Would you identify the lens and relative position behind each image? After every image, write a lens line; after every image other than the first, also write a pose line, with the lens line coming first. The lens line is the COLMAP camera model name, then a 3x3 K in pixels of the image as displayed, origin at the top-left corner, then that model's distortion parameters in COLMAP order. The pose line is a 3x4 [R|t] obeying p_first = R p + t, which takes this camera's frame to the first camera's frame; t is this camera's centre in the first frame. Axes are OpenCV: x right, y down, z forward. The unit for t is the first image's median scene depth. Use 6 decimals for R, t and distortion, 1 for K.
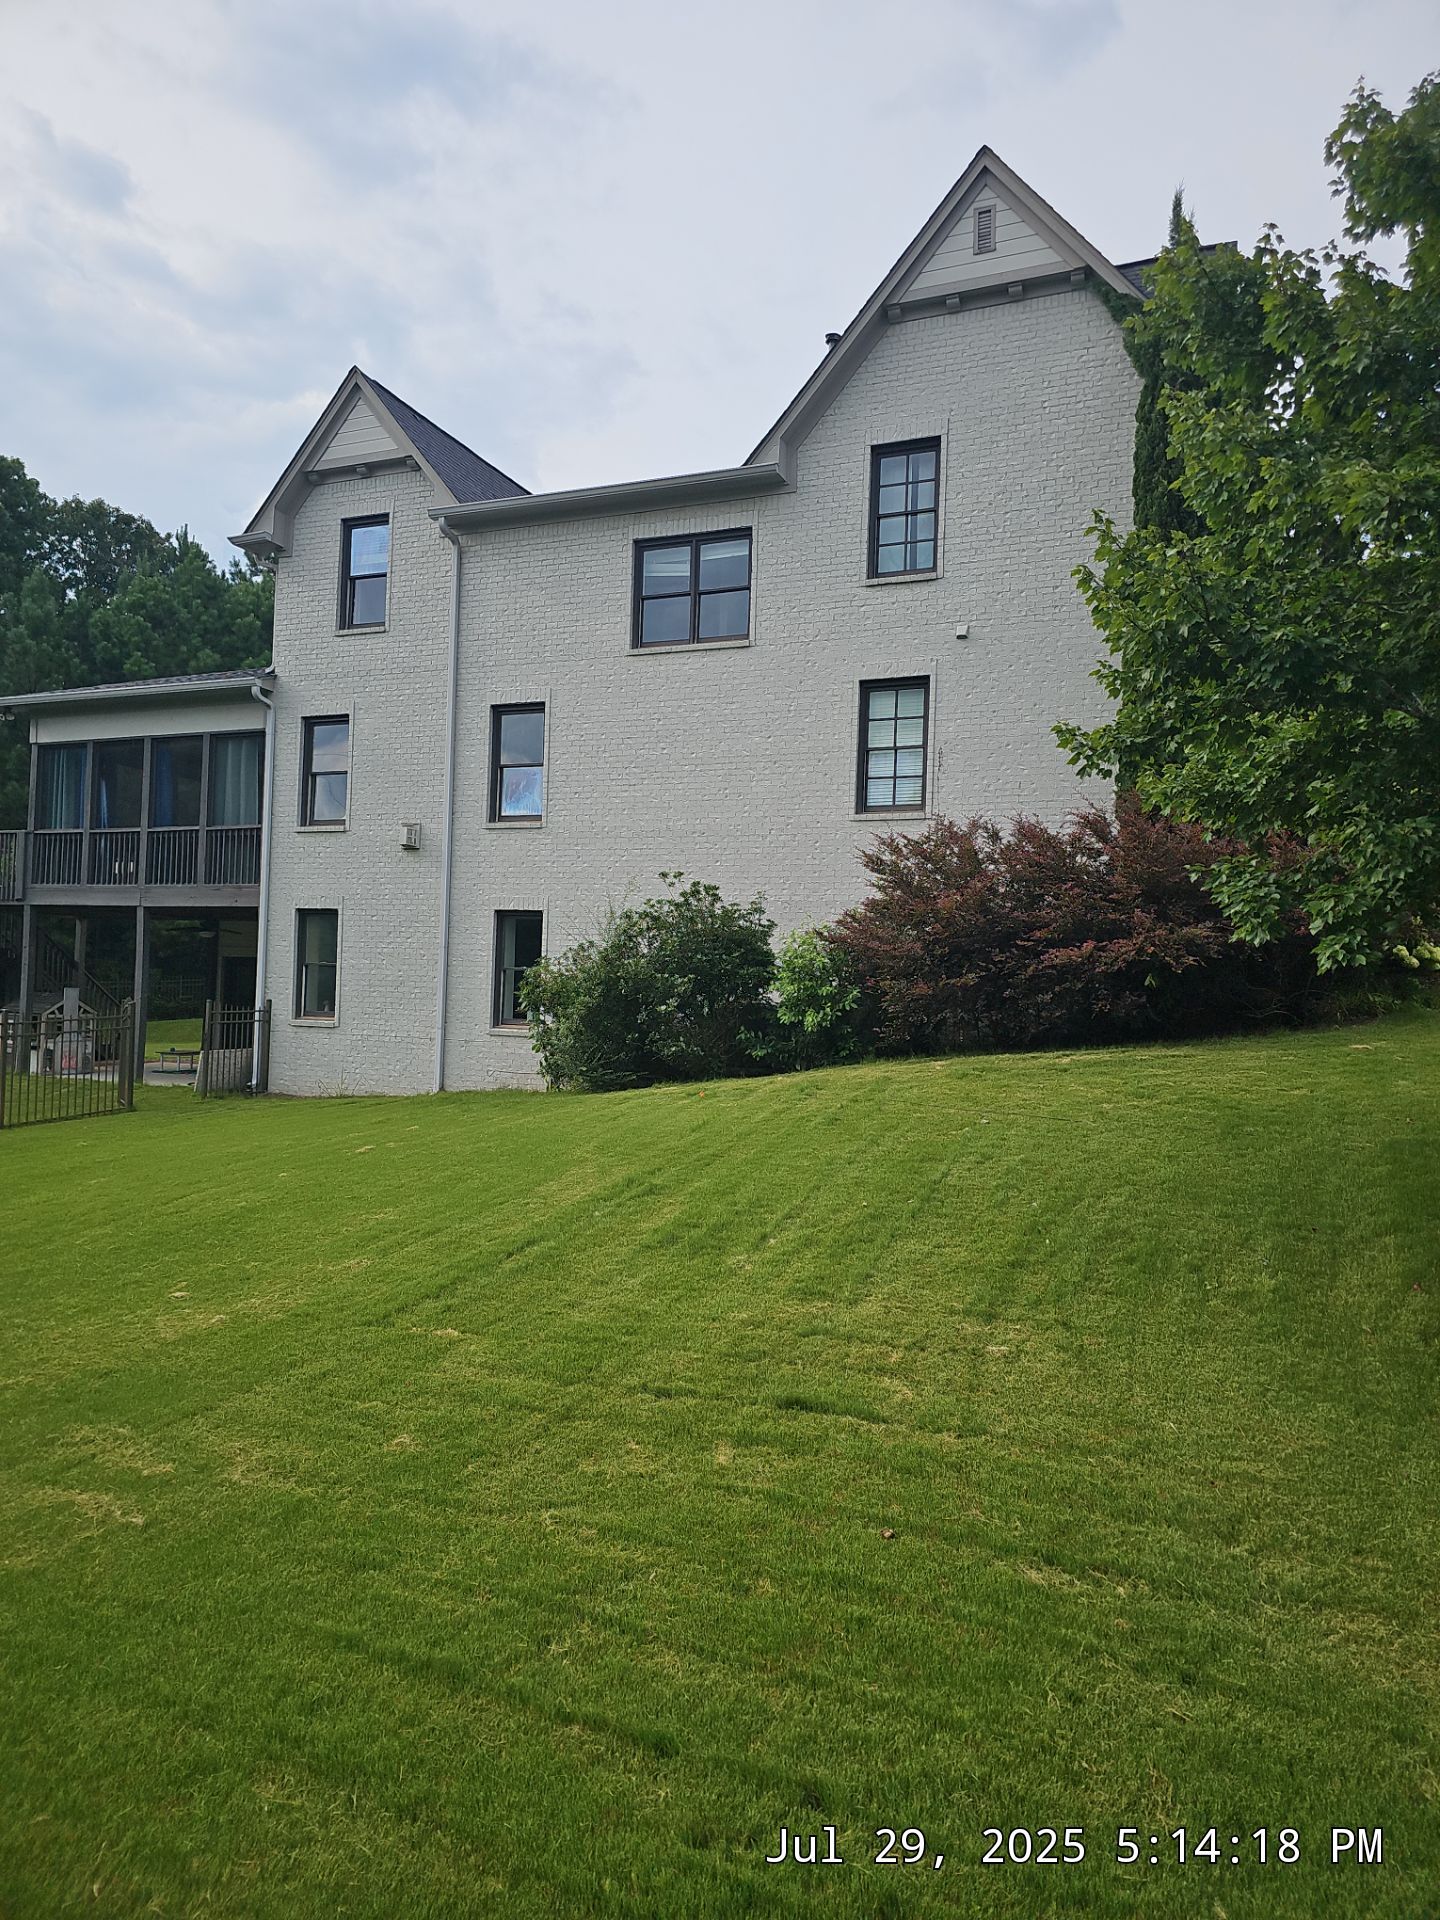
lens RADIAL K [[1314.3, 0, 703.1], [0, 1314.3, 980.4], [0, 0, 1]] dist [0.023717, -0.001088]
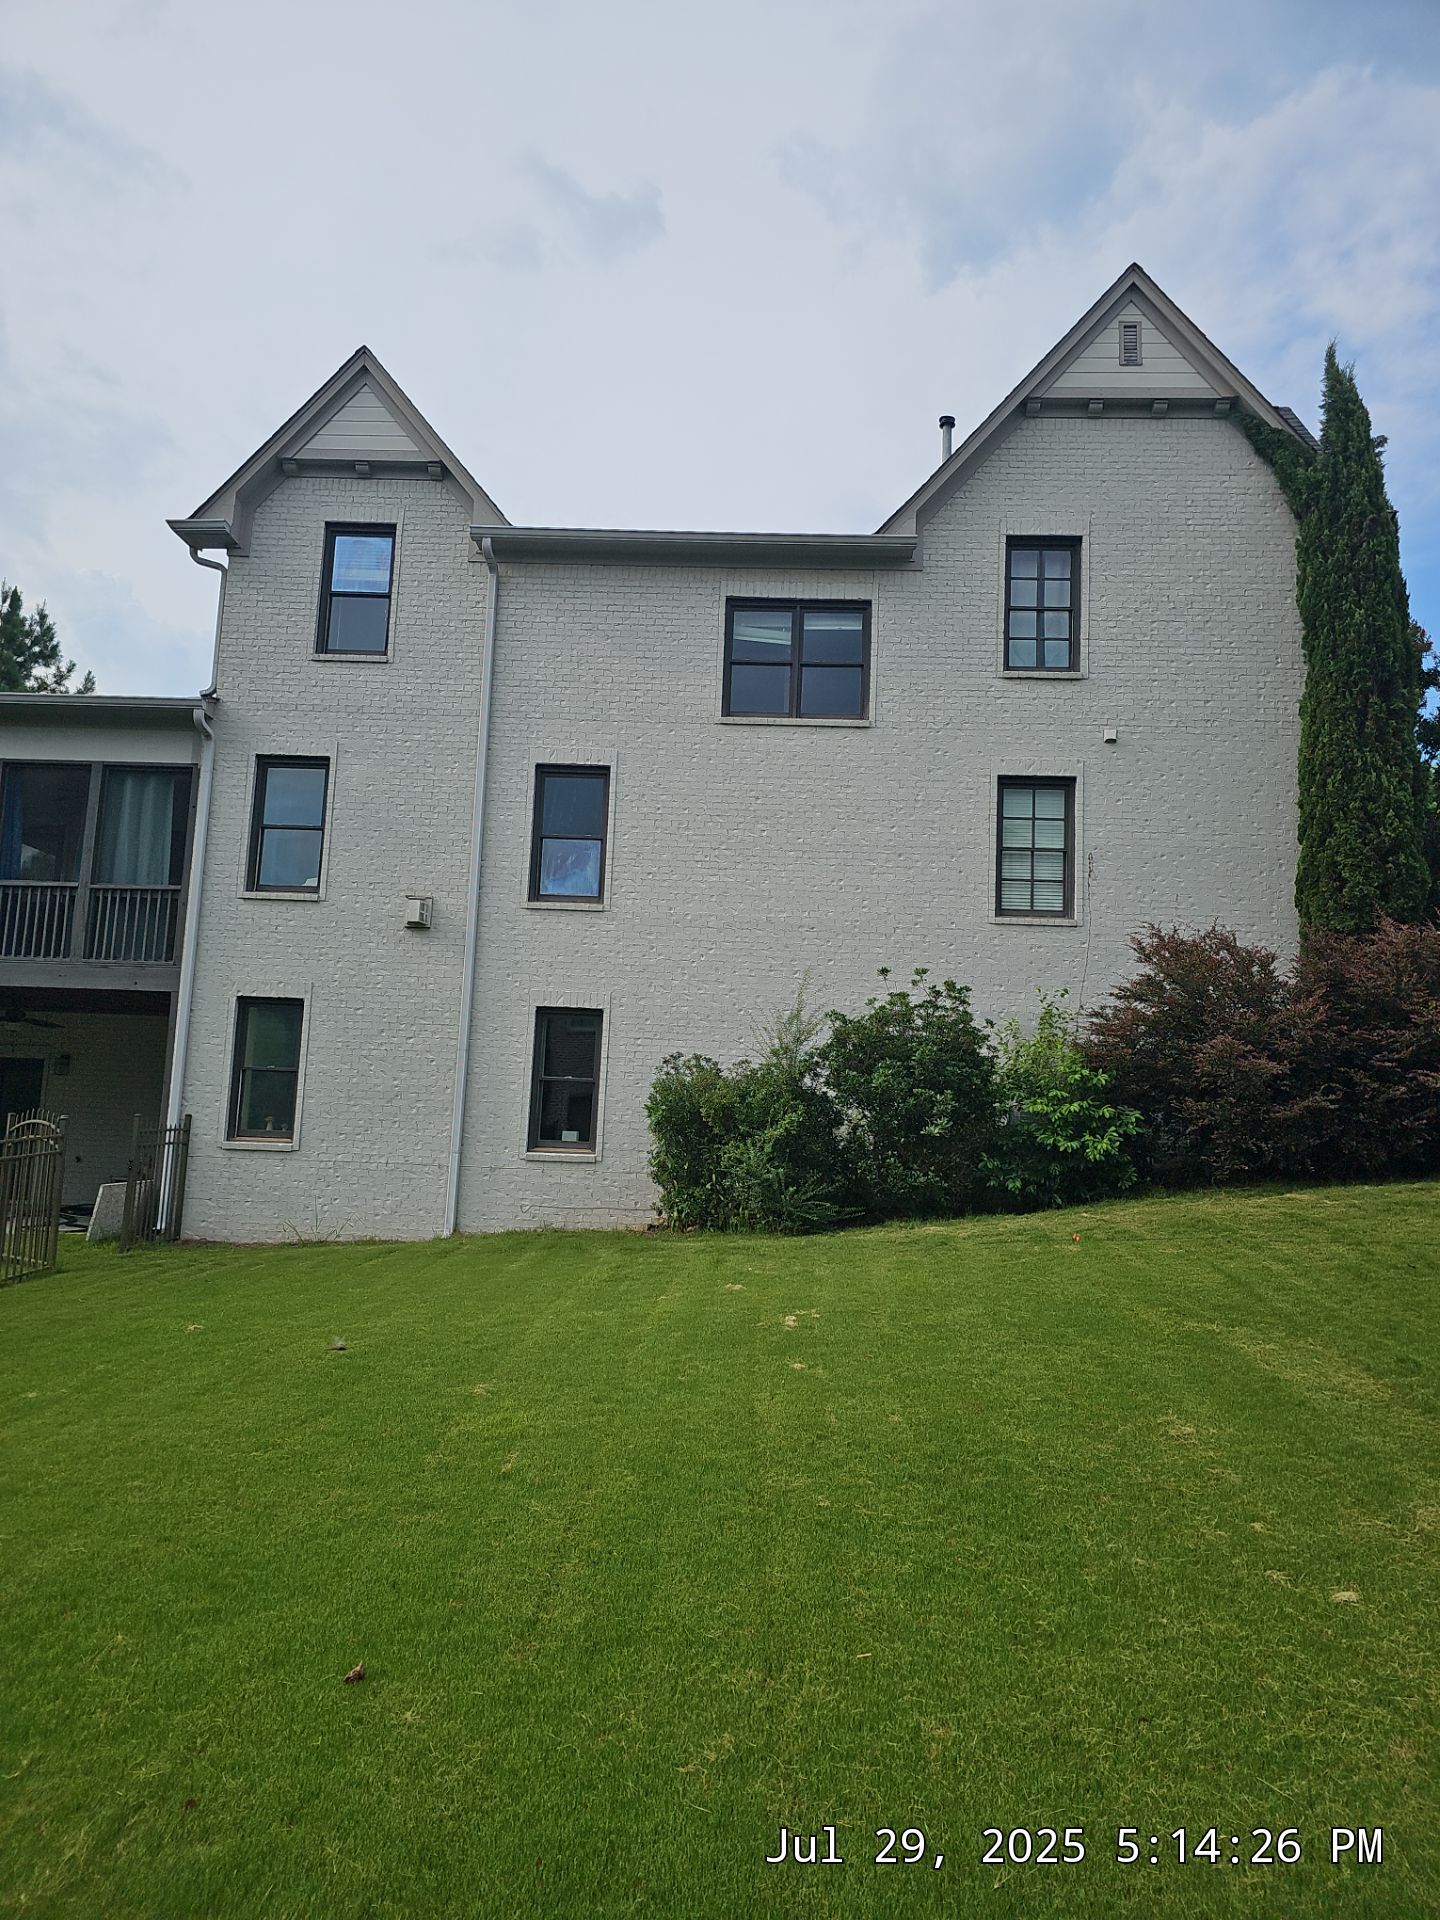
lens RADIAL K [[1277.7, 0, 735.7], [0, 1277.7, 961.5], [0, 0, 1]] dist [0.047166, -0.031732]
pose [[0.935021, 0.049733, 0.351086, -0.324529], [-0.014162, 0.994563, -0.103170, -0.001165], [-0.354308, 0.091494, 0.930642, 0.208618]]
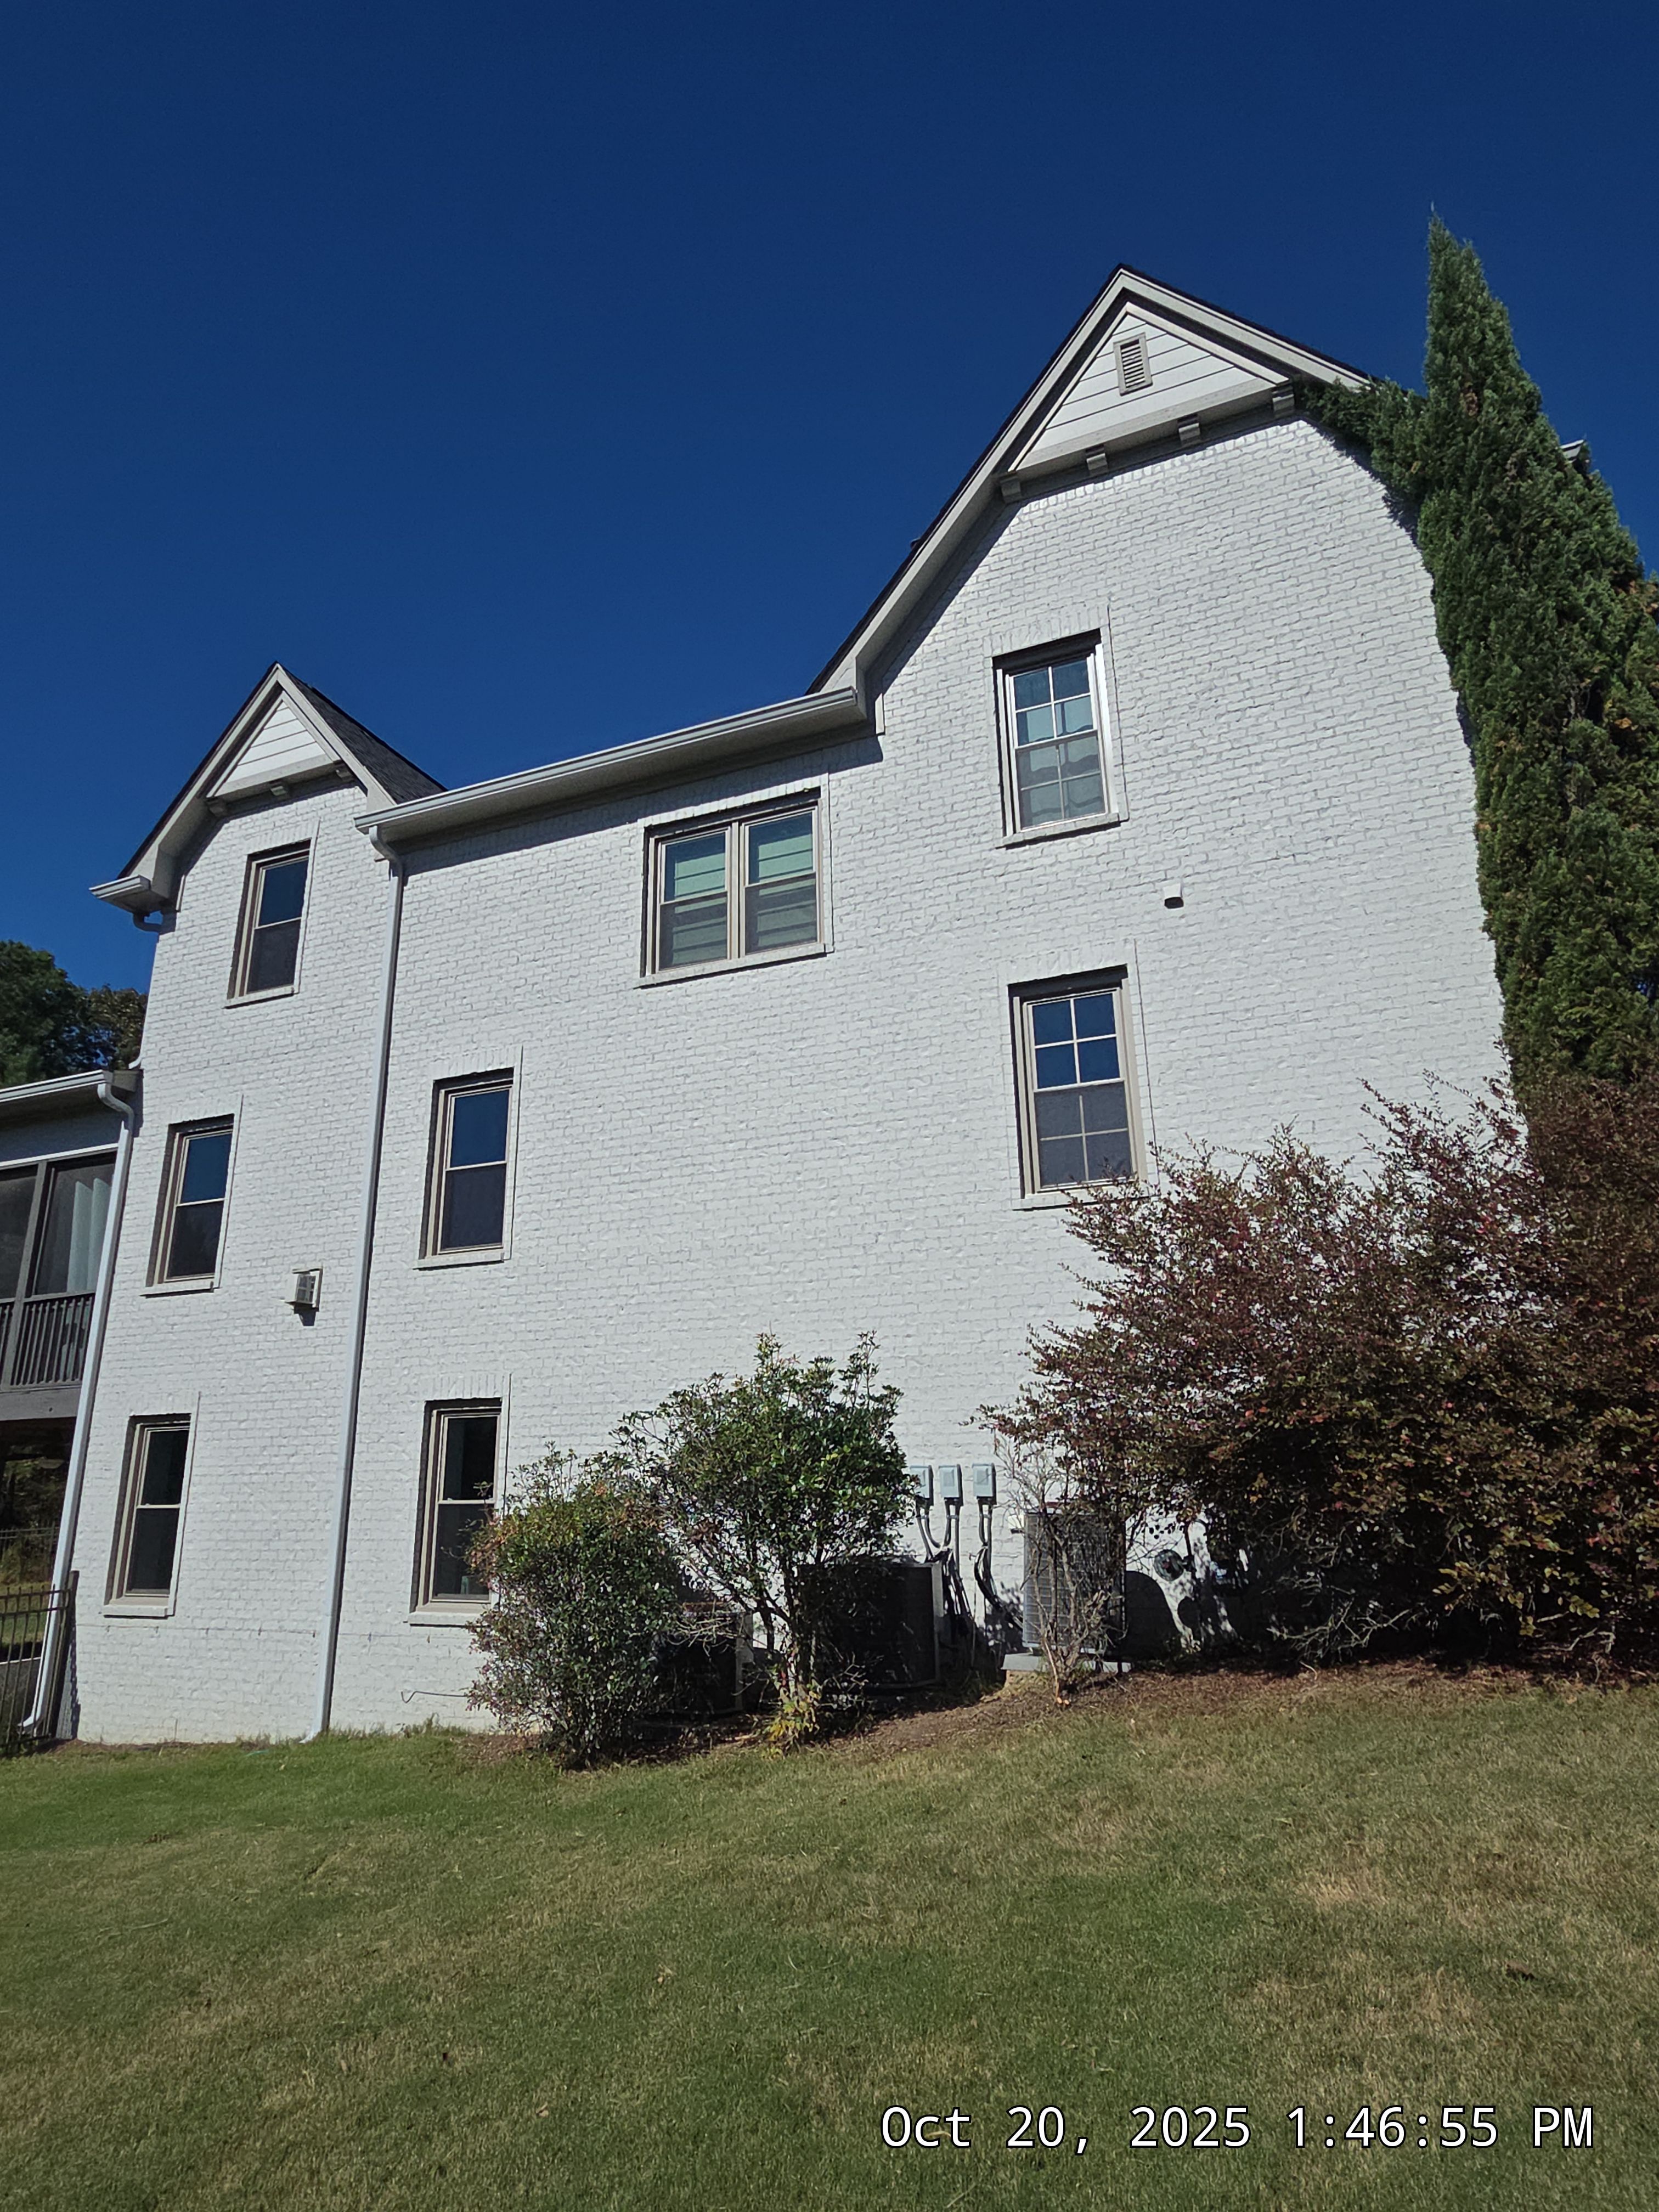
lens RADIAL K [[1277.5, 0, 805.8], [0, 1277.5, 1104.8], [0, 0, 1]] dist [0.006086, -0.002998]
pose [[0.999013, -0.041387, 0.016140, 0.012068], [0.044275, 0.957257, -0.285829, -0.008338], [-0.003620, 0.286261, 0.958145, 0.397966]]
